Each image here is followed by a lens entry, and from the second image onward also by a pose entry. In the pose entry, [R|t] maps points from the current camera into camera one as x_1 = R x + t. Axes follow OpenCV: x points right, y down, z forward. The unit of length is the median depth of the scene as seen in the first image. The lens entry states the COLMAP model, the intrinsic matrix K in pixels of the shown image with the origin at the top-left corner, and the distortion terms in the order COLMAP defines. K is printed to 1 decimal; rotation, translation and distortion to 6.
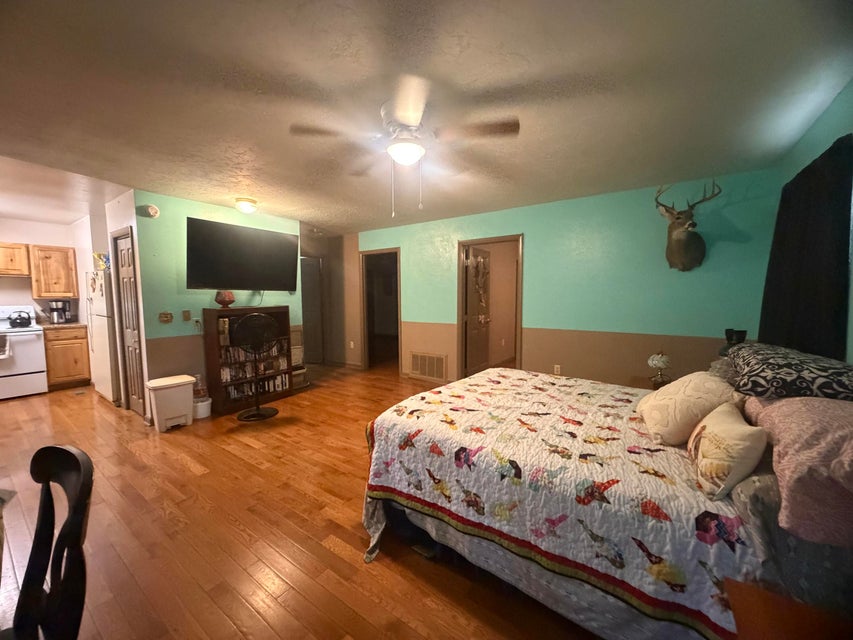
lens RADIAL K [[340.1, 0, 423.5], [0, 340.1, 321.3], [0, 0, 1]] dist [0.000985, 0.000118]
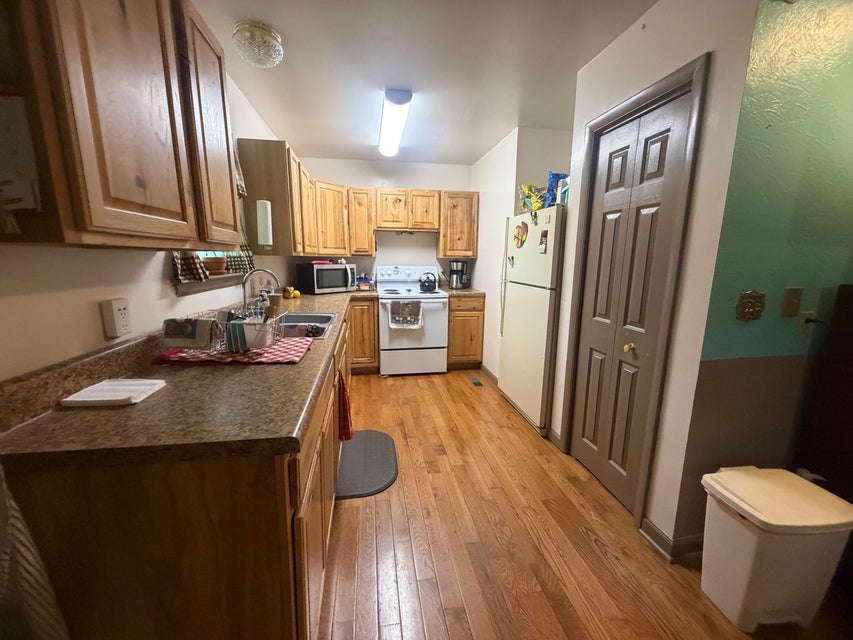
lens RADIAL K [[340.1, 0, 423.9], [0, 340.1, 322.7], [0, 0, 1]] dist [0.000985, 0.000118]
pose [[0.709728, 0.135717, -0.691280, -0.575414], [-0.063516, 0.989599, 0.129074, -0.014766], [0.701607, -0.047700, 0.710966, 0.371690]]
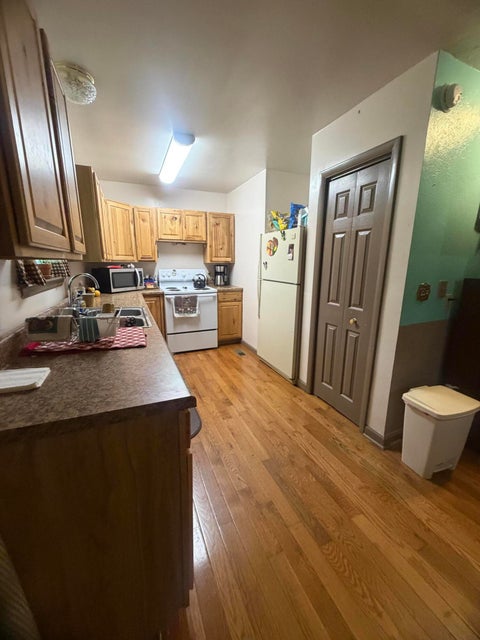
lens RADIAL K [[255.2, 0, 237.5], [0, 255.2, 319.8], [0, 0, 1]] dist [0.000985, 0.000118]
pose [[0.853574, 0.116804, -0.507709, -0.616209], [-0.045378, 0.987508, 0.150895, -0.012970], [0.518992, -0.105761, 0.848211, 0.320951]]
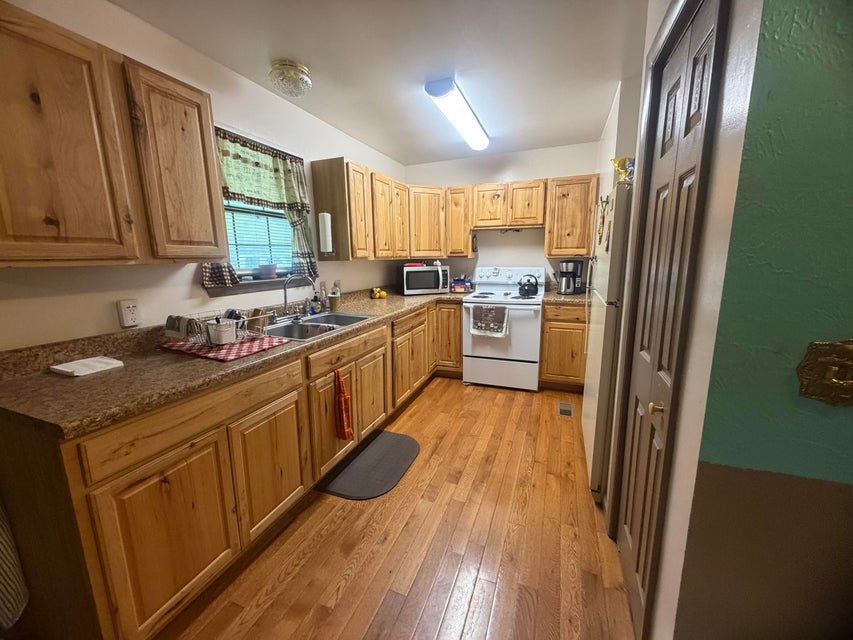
lens RADIAL K [[340.1, 0, 425.9], [0, 340.1, 321.6], [0, 0, 1]] dist [0.000985, 0.000118]
pose [[0.249115, 0.178736, -0.951838, -0.500640], [-0.062645, 0.983738, 0.168330, -0.039540], [0.966446, 0.017694, 0.256261, 0.580403]]
